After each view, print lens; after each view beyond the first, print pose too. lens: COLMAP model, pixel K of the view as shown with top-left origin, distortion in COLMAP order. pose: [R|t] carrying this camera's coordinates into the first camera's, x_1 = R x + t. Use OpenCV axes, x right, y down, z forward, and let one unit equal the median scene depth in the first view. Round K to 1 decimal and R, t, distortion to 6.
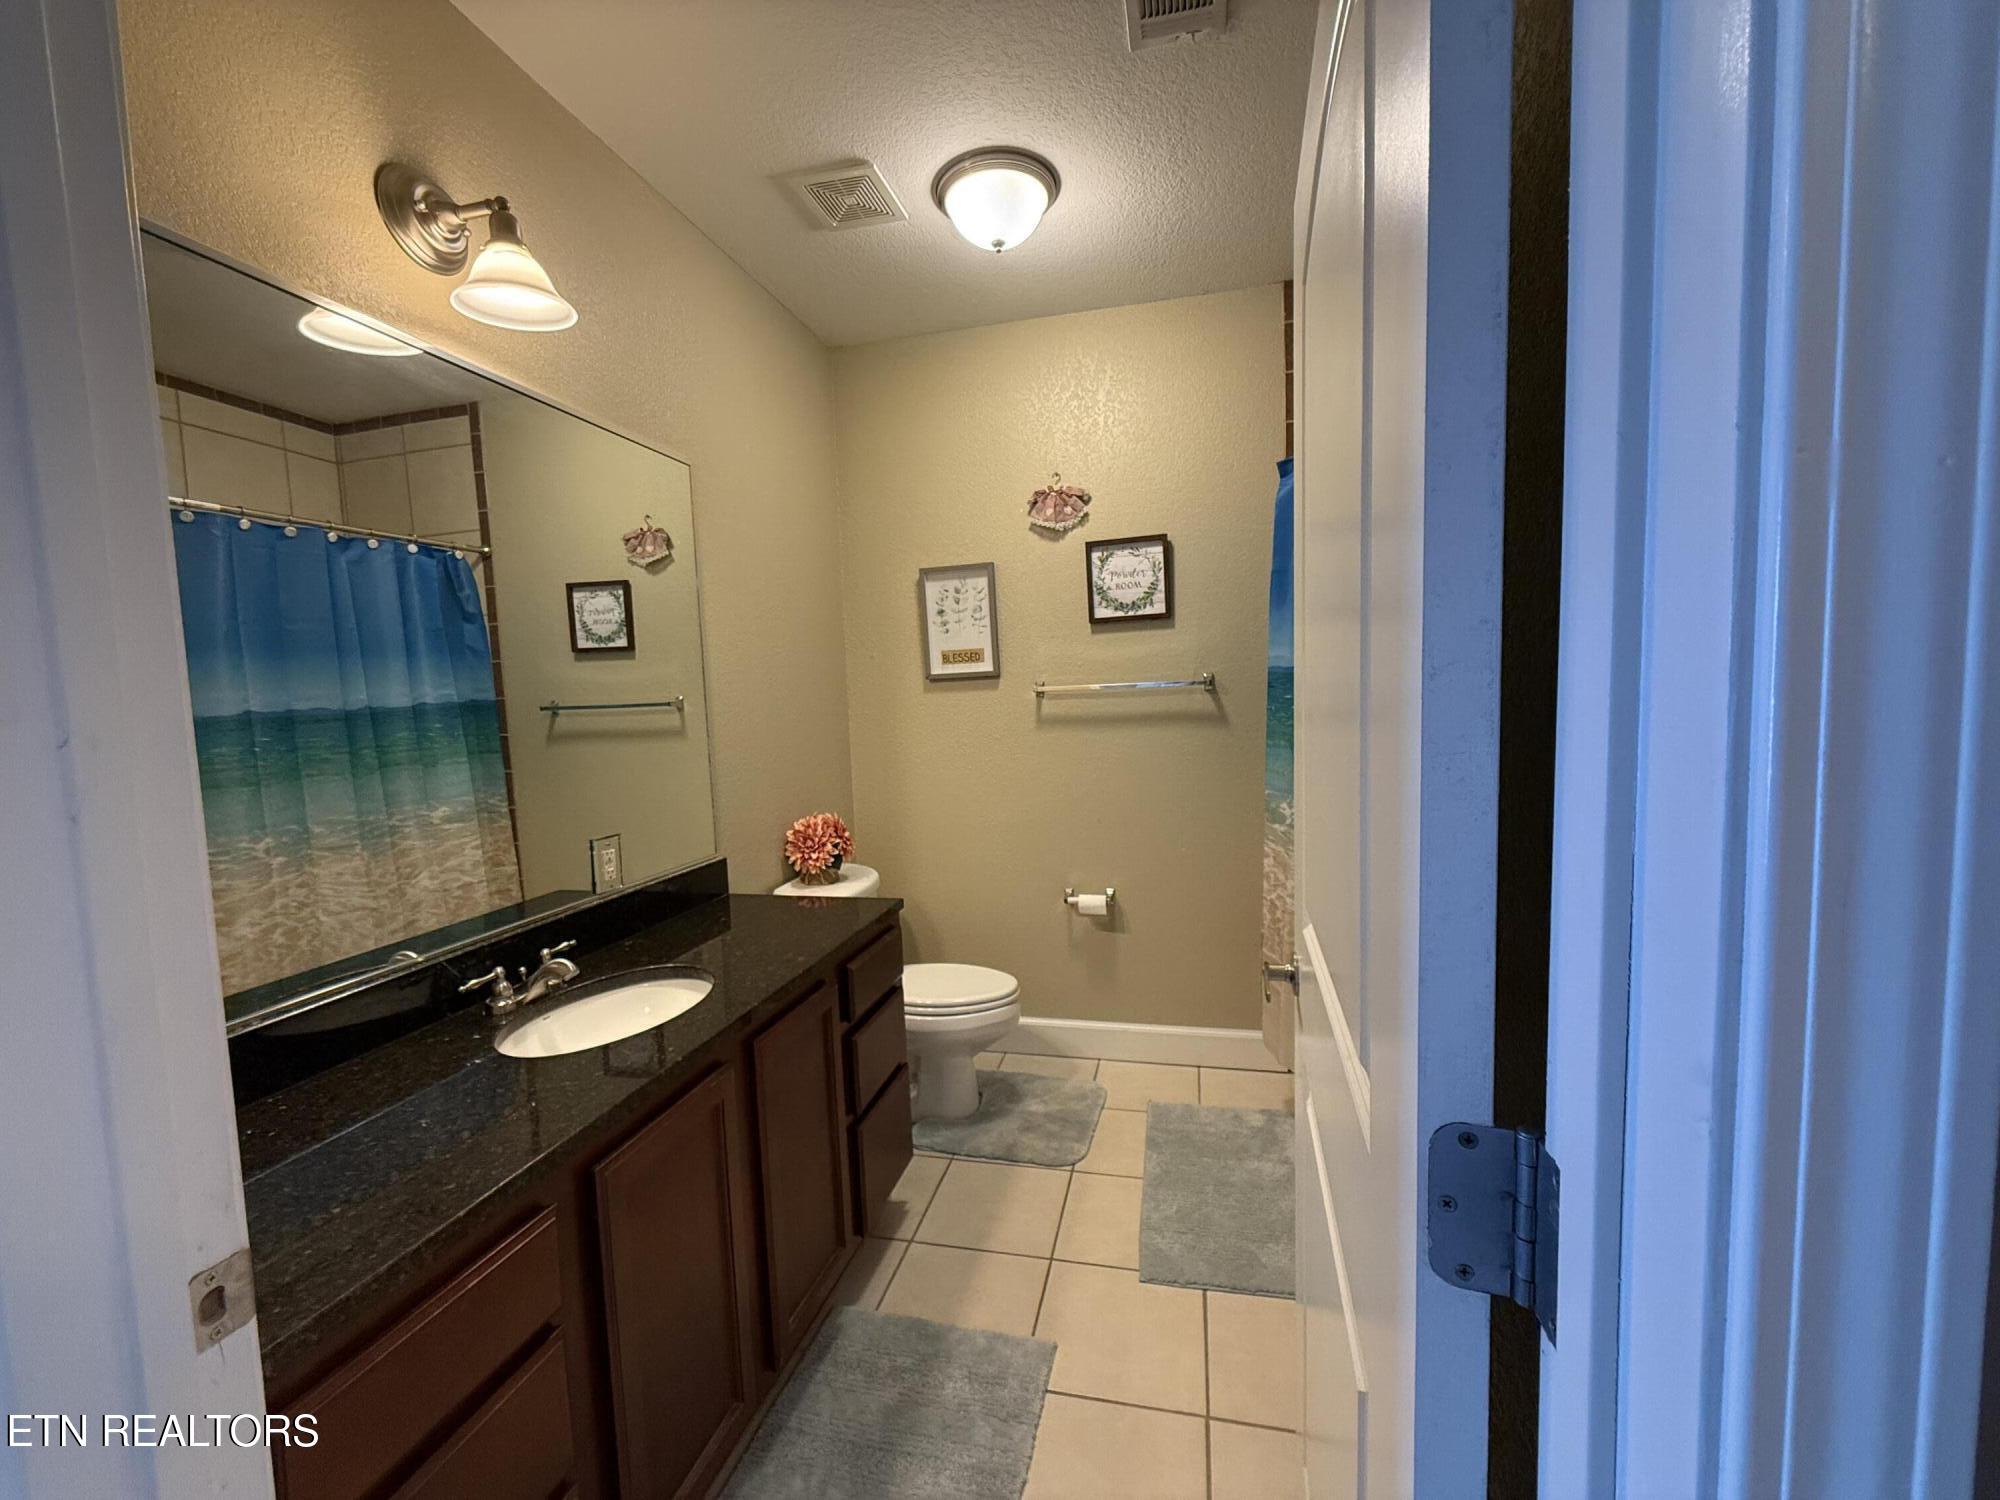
lens RADIAL K [[804.1, 0, 1008.9], [0, 804.1, 752.6], [0, 0, 1]] dist [0.002630, -0.000313]
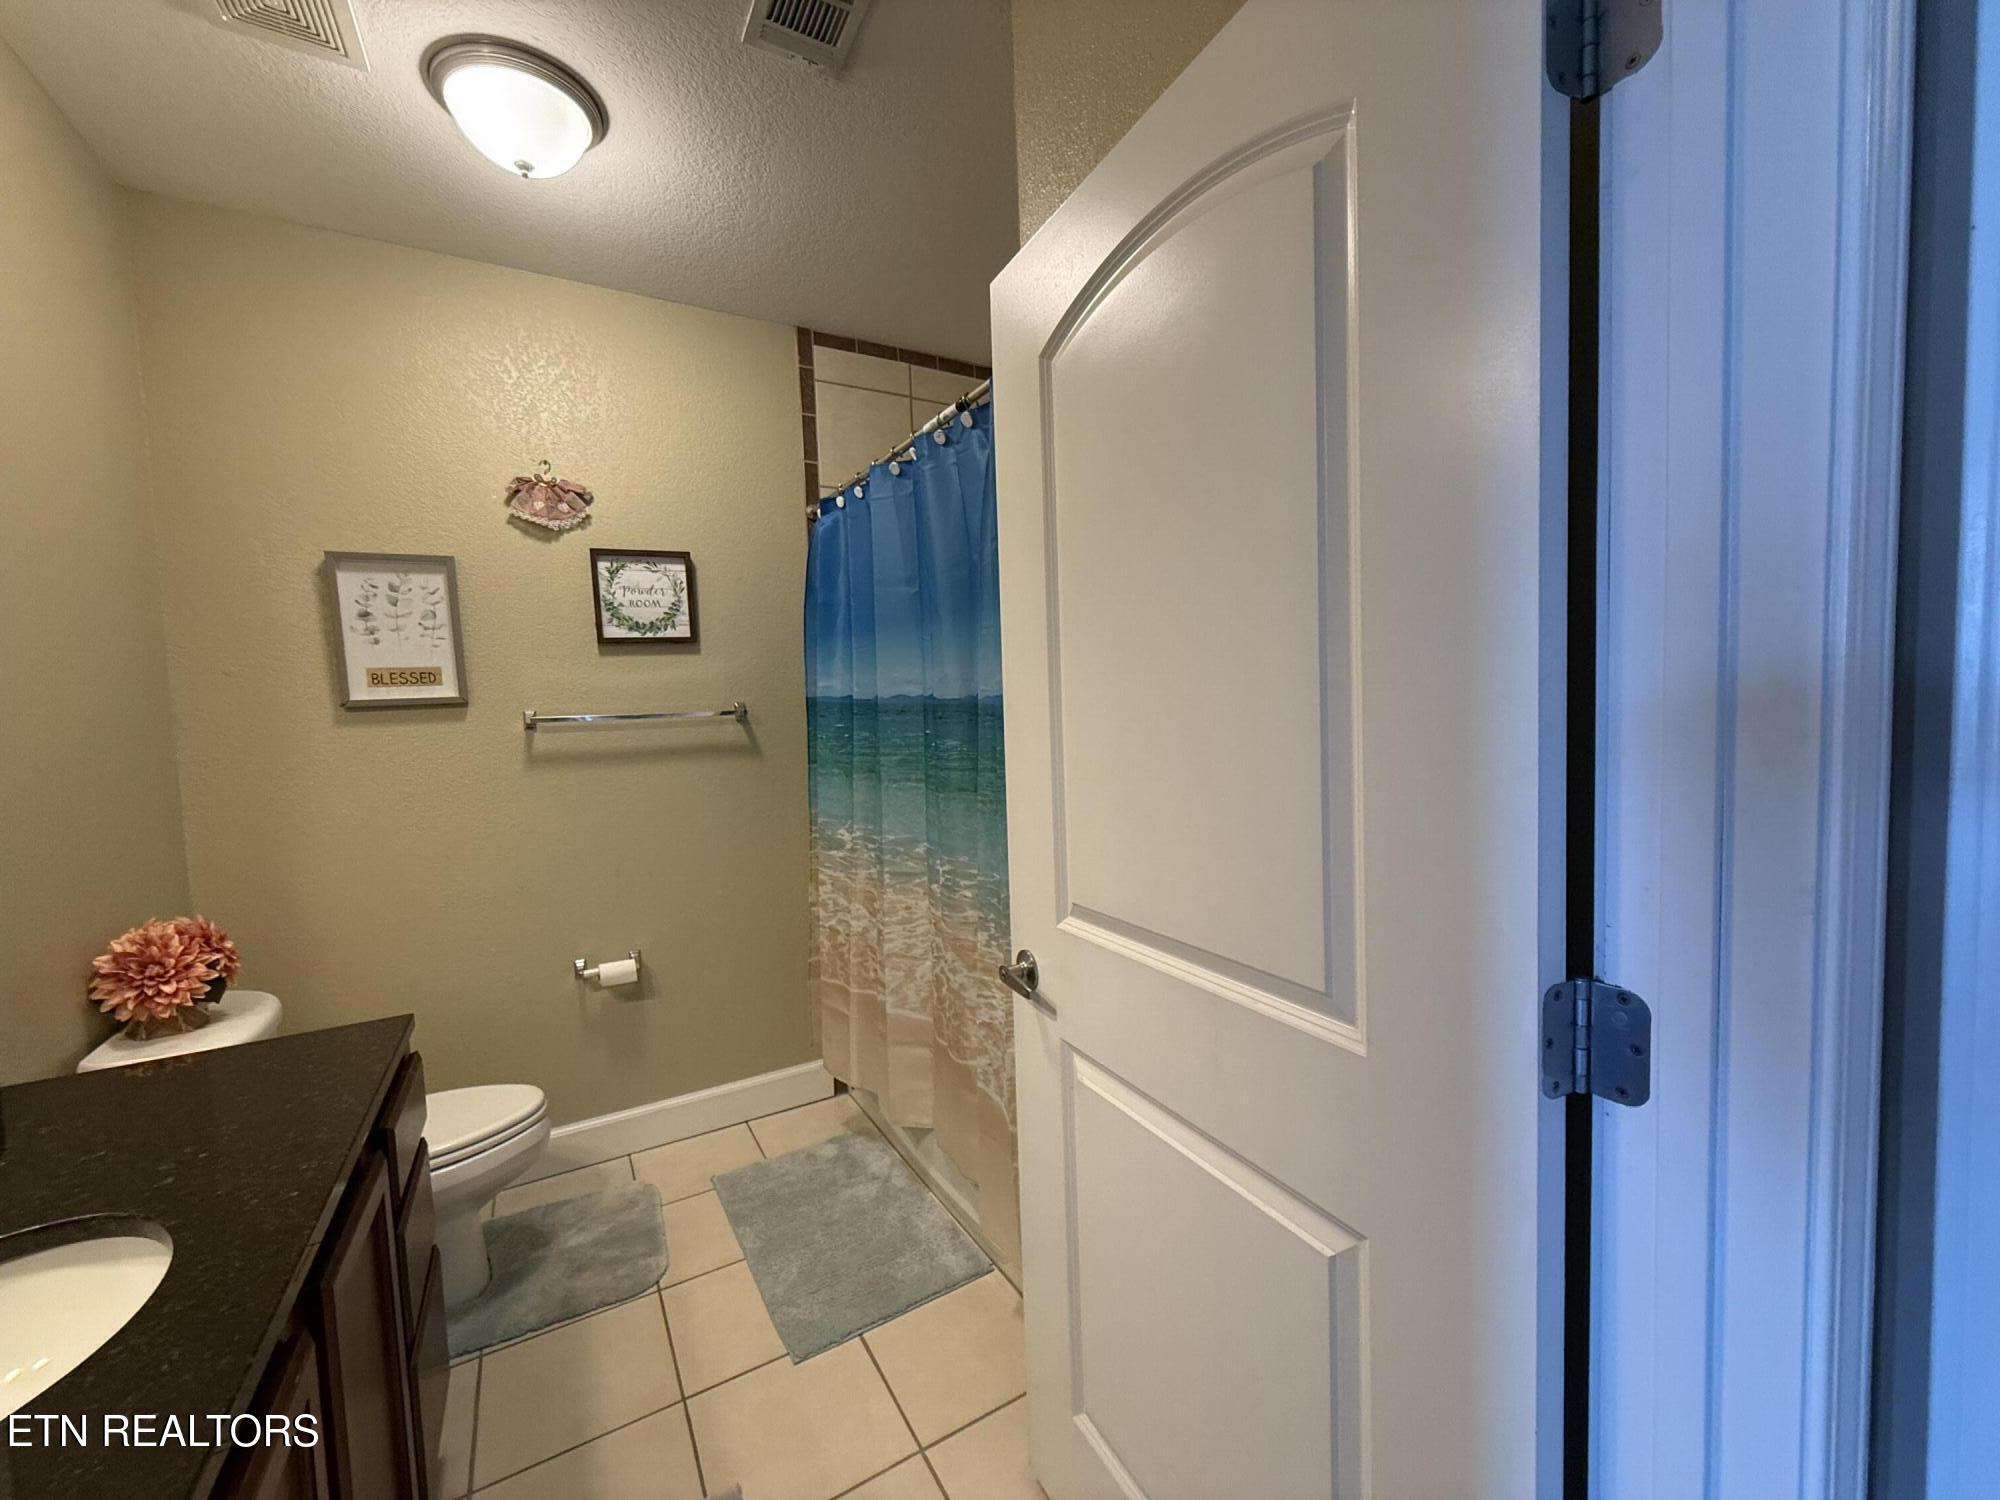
lens RADIAL K [[804.1, 0, 1004.7], [0, 804.1, 753.1], [0, 0, 1]] dist [0.002630, -0.000313]
pose [[0.725079, -0.030408, 0.687994, -0.191886], [0.061632, 0.997881, -0.020850, 0.000215], [-0.685903, 0.057520, 0.725416, 0.096236]]
